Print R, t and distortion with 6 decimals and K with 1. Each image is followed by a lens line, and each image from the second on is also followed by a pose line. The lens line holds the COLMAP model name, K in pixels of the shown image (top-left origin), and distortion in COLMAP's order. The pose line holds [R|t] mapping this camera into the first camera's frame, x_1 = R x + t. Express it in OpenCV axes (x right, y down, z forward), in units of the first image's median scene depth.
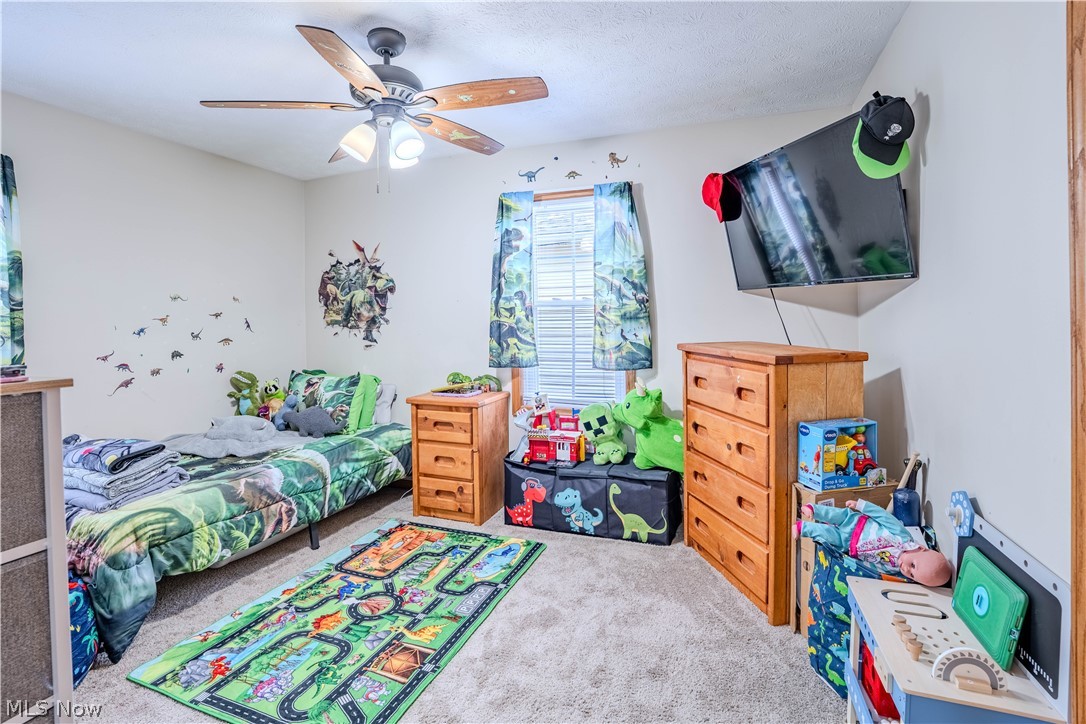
lens RADIAL K [[523.0, 0, 541.8], [0, 523.0, 316.3], [0, 0, 1]] dist [-0.066650, 0.024341]
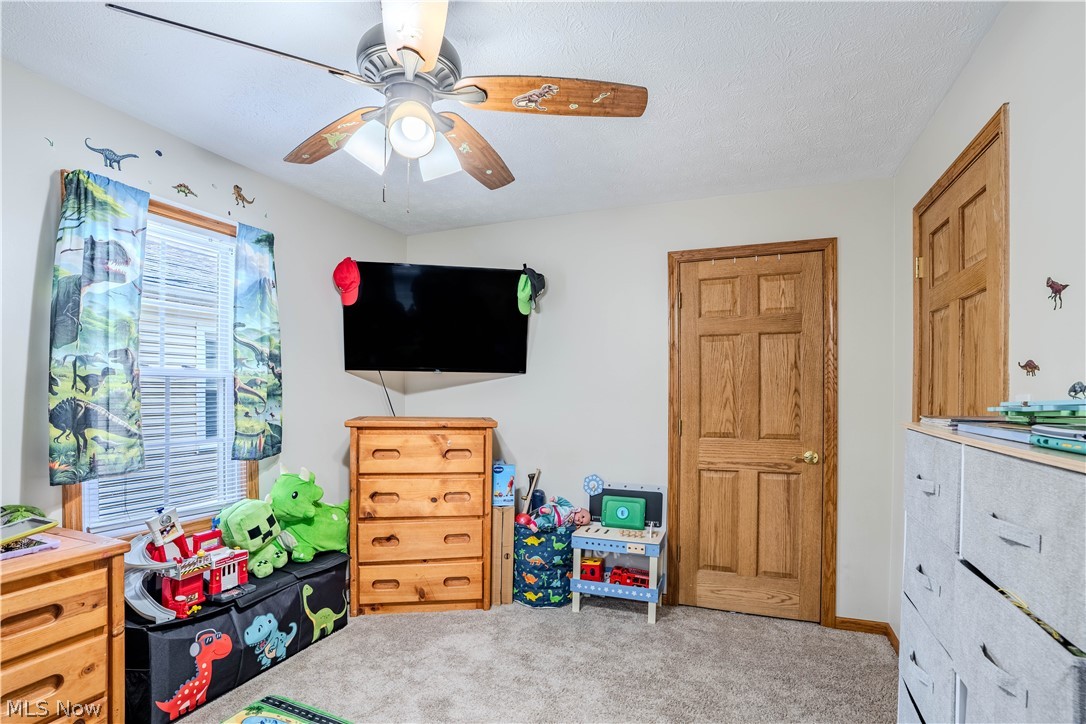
lens RADIAL K [[529.9, 0, 544.1], [0, 529.9, 396.9], [0, 0, 1]] dist [-0.031242, 0.000786]
pose [[0.006645, 0.002071, 0.999976, -0.698074], [-0.008576, 0.999961, -0.002014, 0.004430], [-0.999941, -0.008562, 0.006663, 0.560390]]
